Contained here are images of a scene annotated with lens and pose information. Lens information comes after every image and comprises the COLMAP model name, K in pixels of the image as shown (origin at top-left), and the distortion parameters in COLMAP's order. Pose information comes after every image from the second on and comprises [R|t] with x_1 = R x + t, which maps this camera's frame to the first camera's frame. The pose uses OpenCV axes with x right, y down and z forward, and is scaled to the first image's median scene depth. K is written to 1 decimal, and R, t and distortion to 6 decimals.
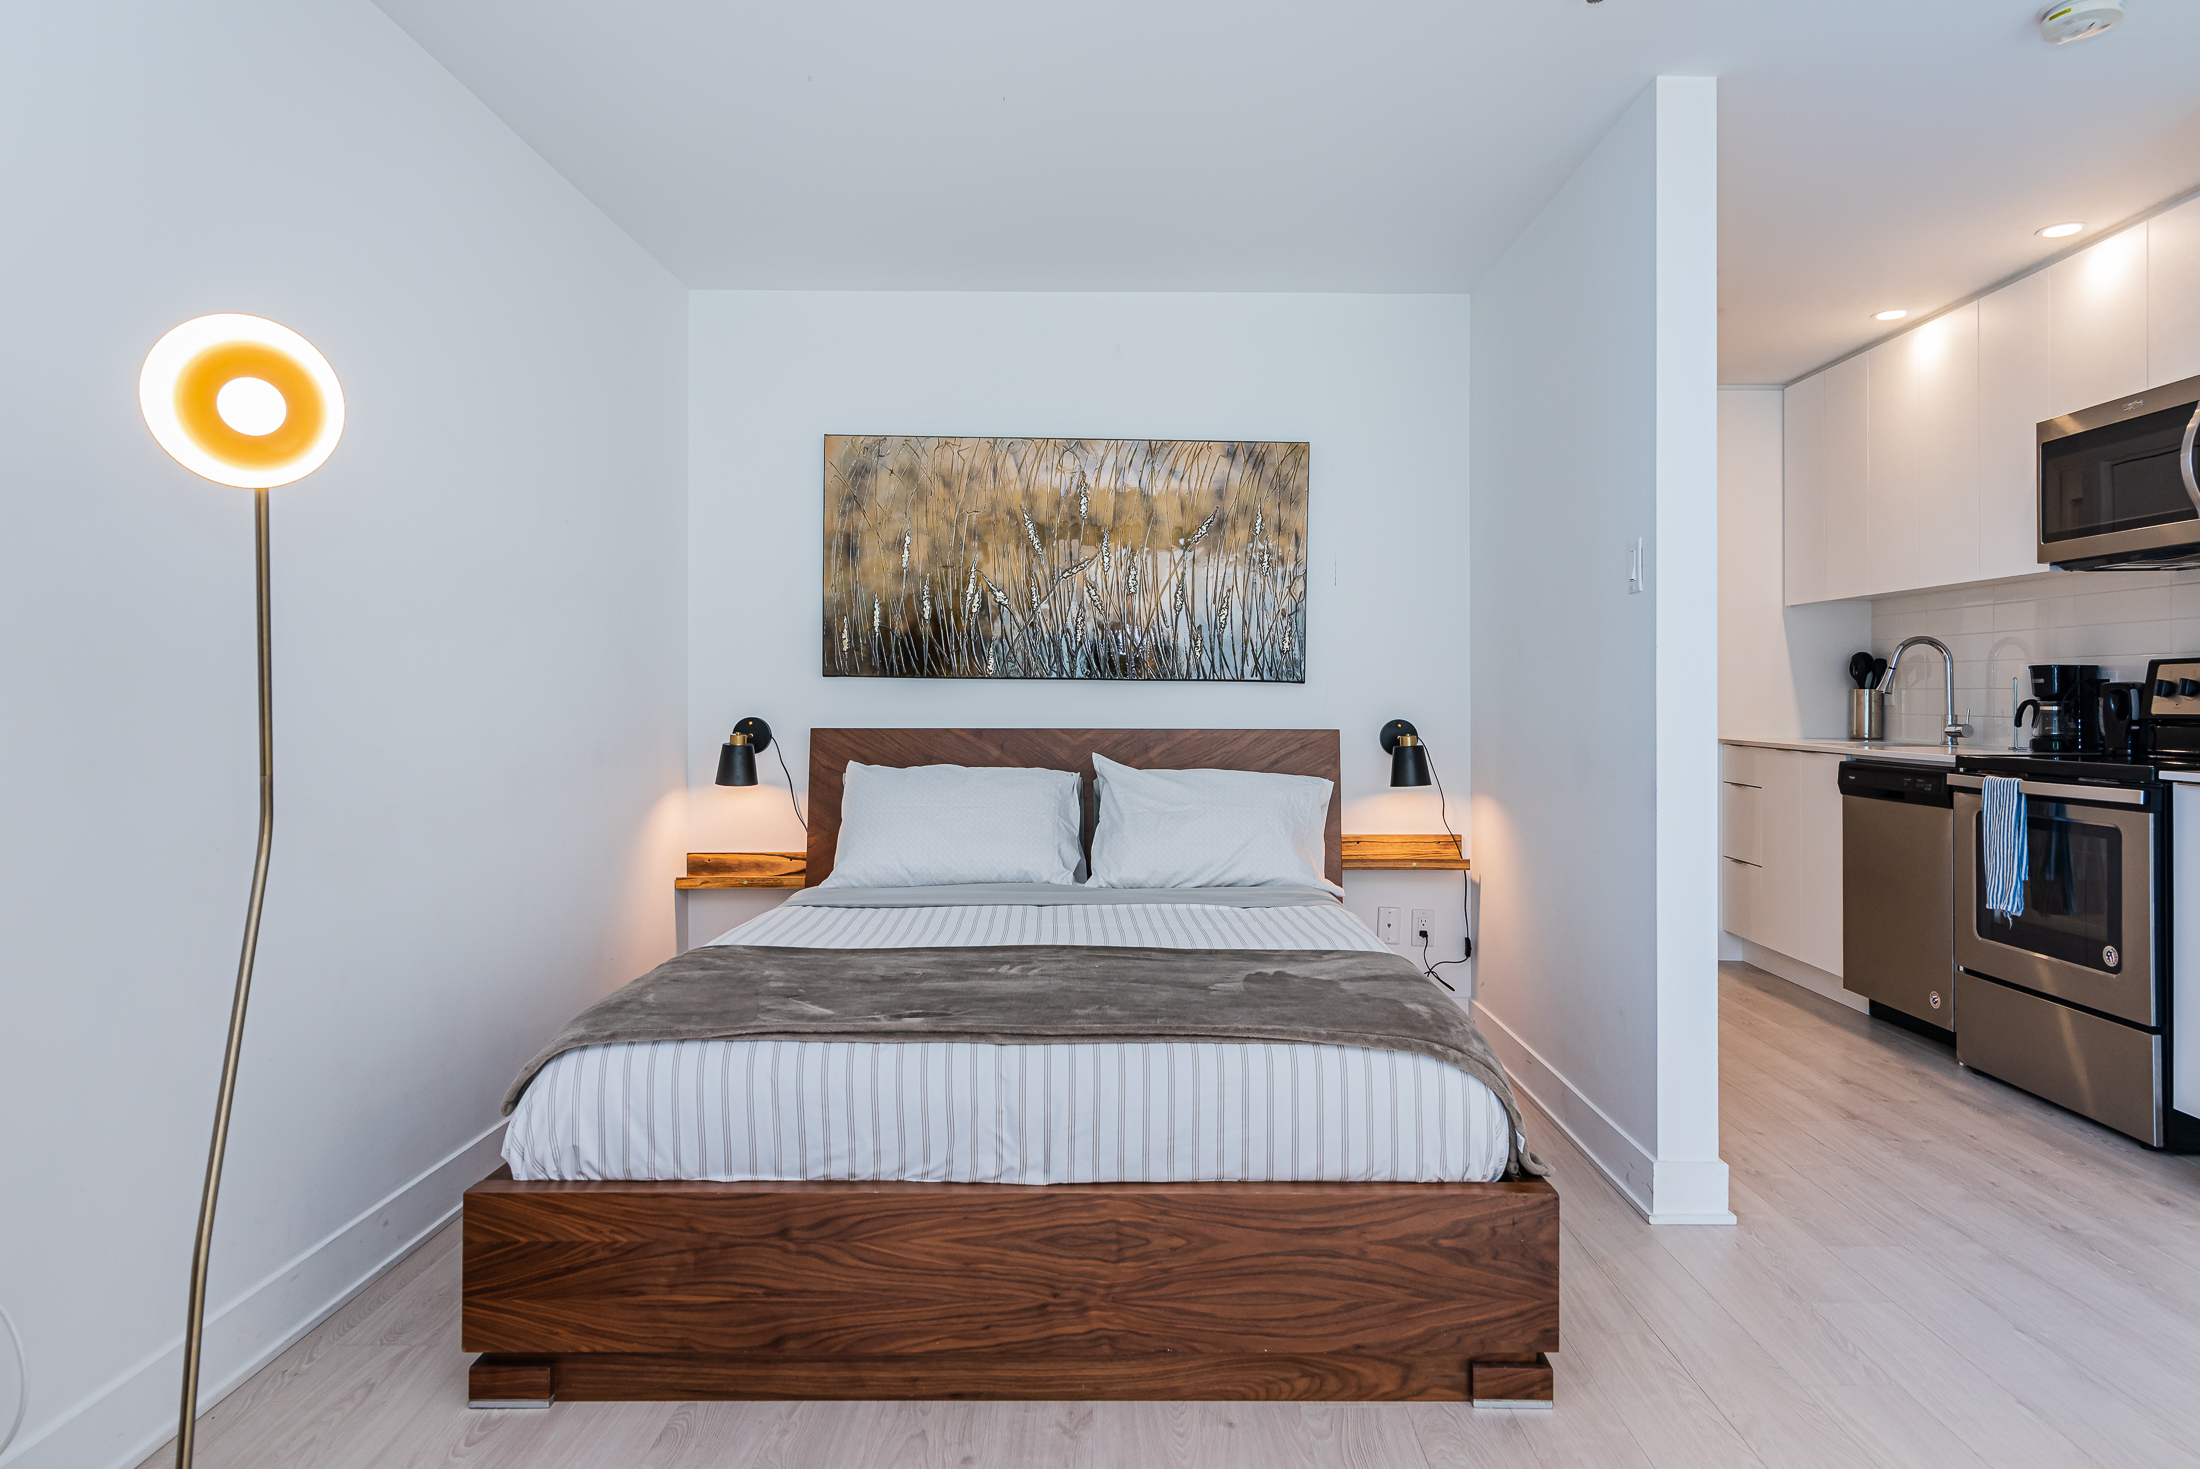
lens RADIAL K [[1374.3, 0, 1116.8], [0, 1374.3, 685.9], [0, 0, 1]] dist [-0.000457, 0.002446]
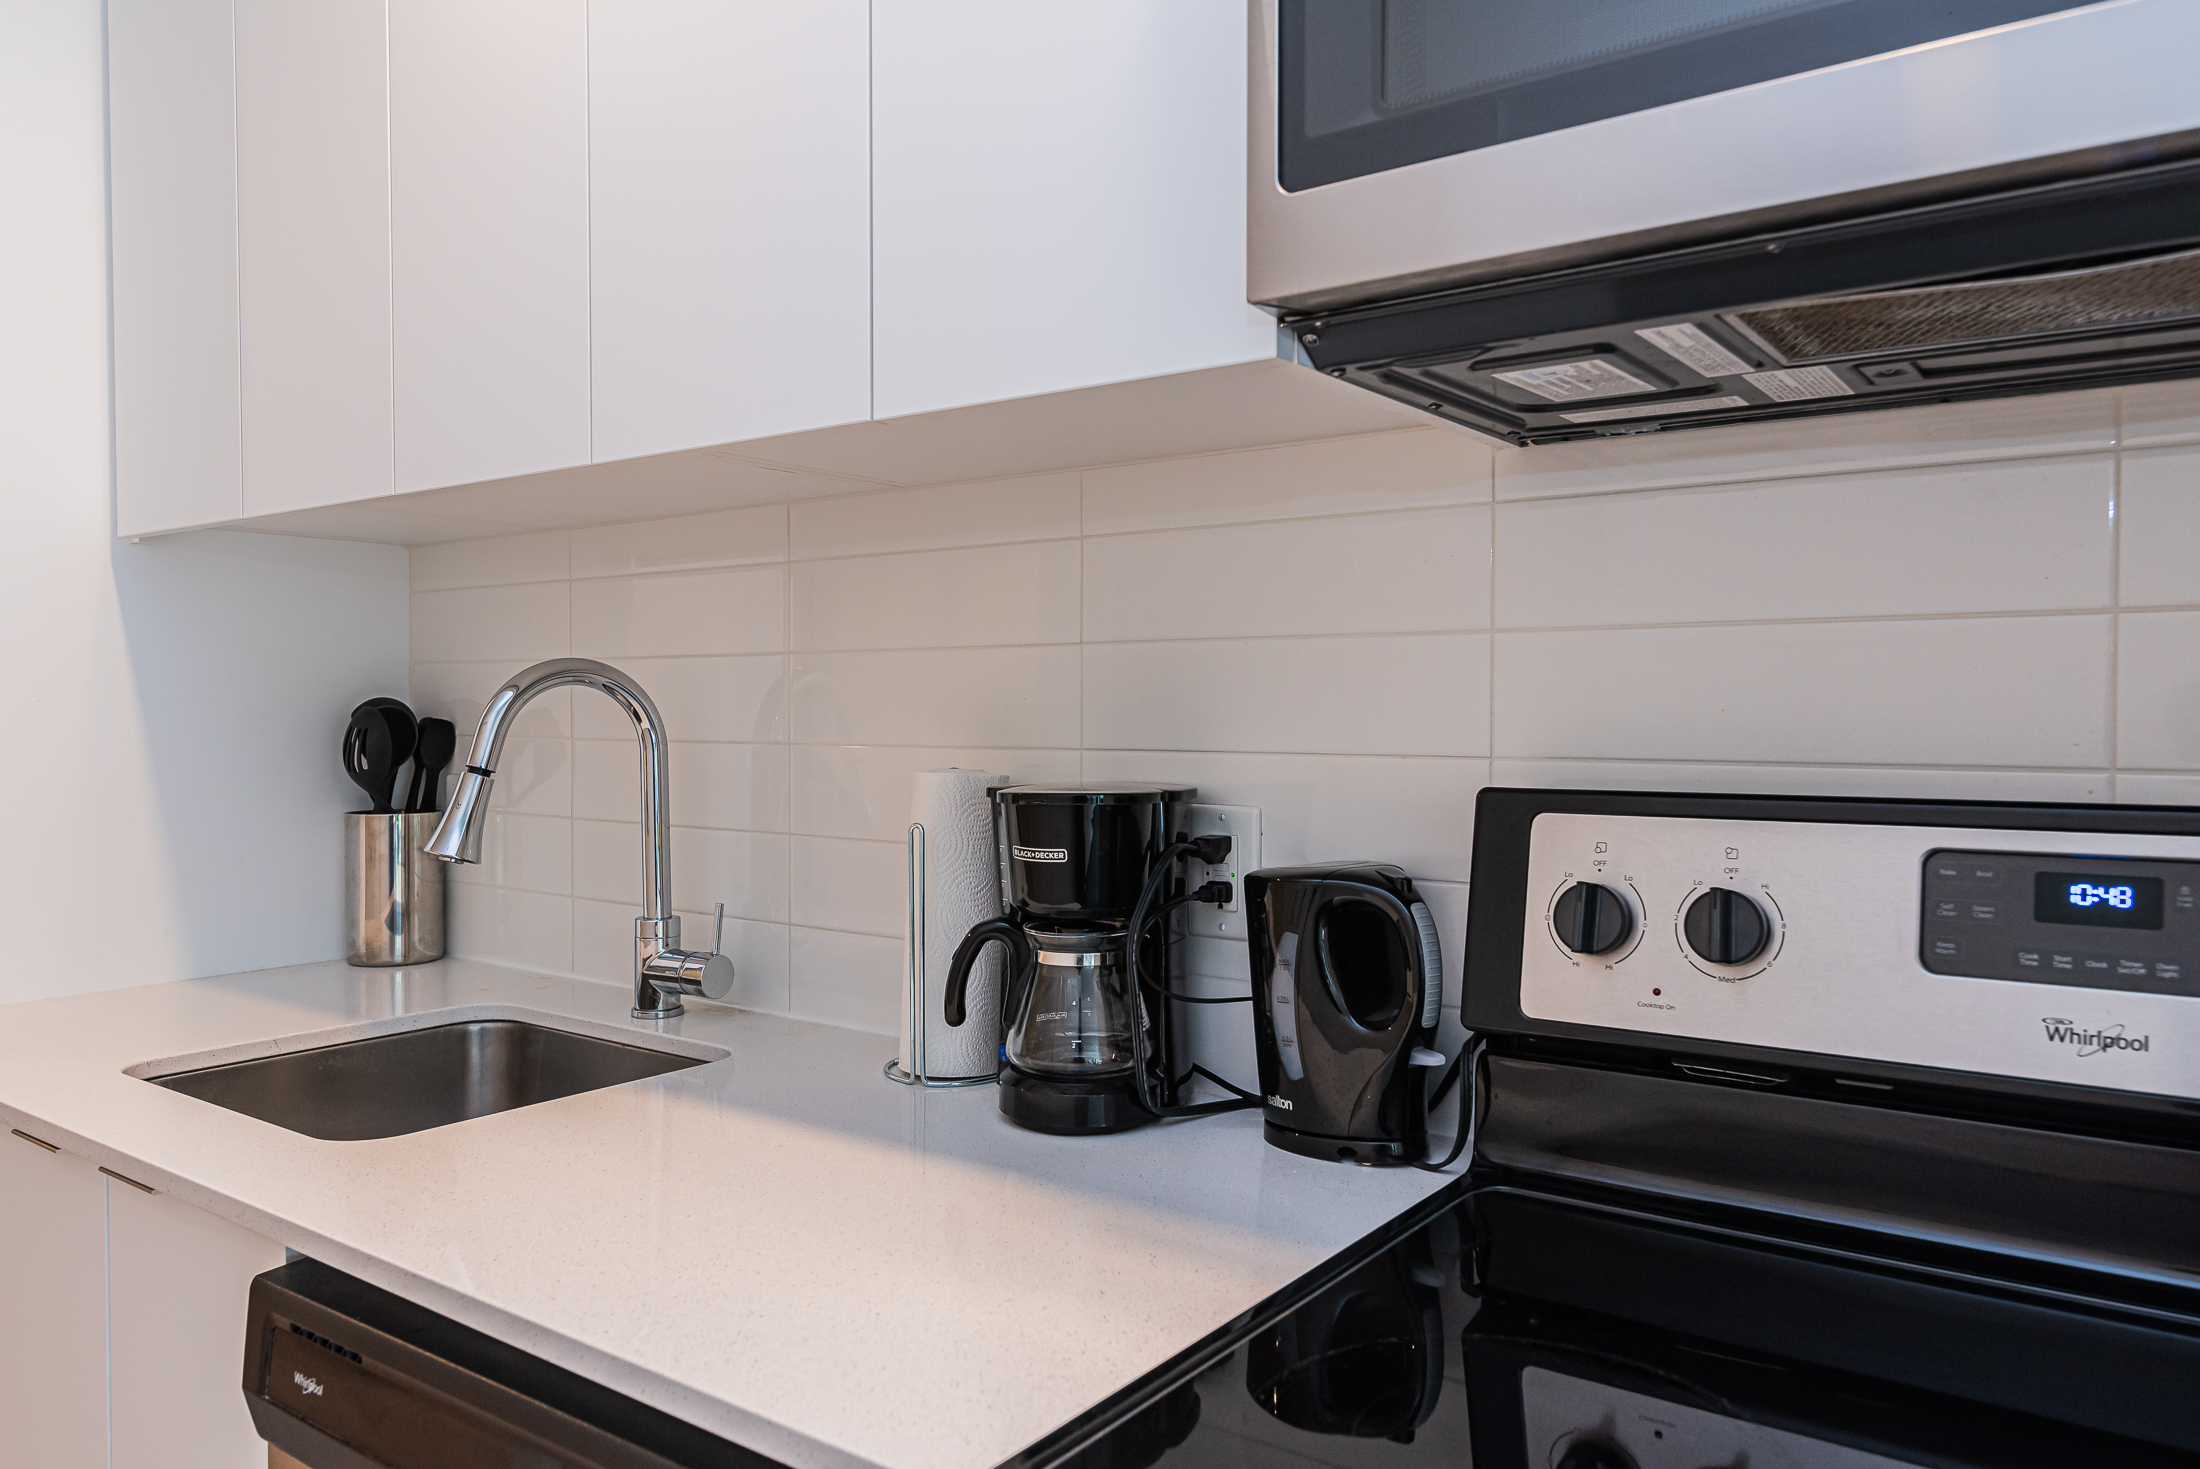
lens RADIAL K [[1503.6, 0, 1103.0], [0, 1503.6, 744.7], [0, 0, 1]] dist [0.020773, 0.000618]
pose [[0.600807, -0.022090, 0.799088, 0.456365], [-0.004253, 0.999516, 0.030828, -0.032646], [-0.799382, -0.021920, 0.600423, 0.825339]]
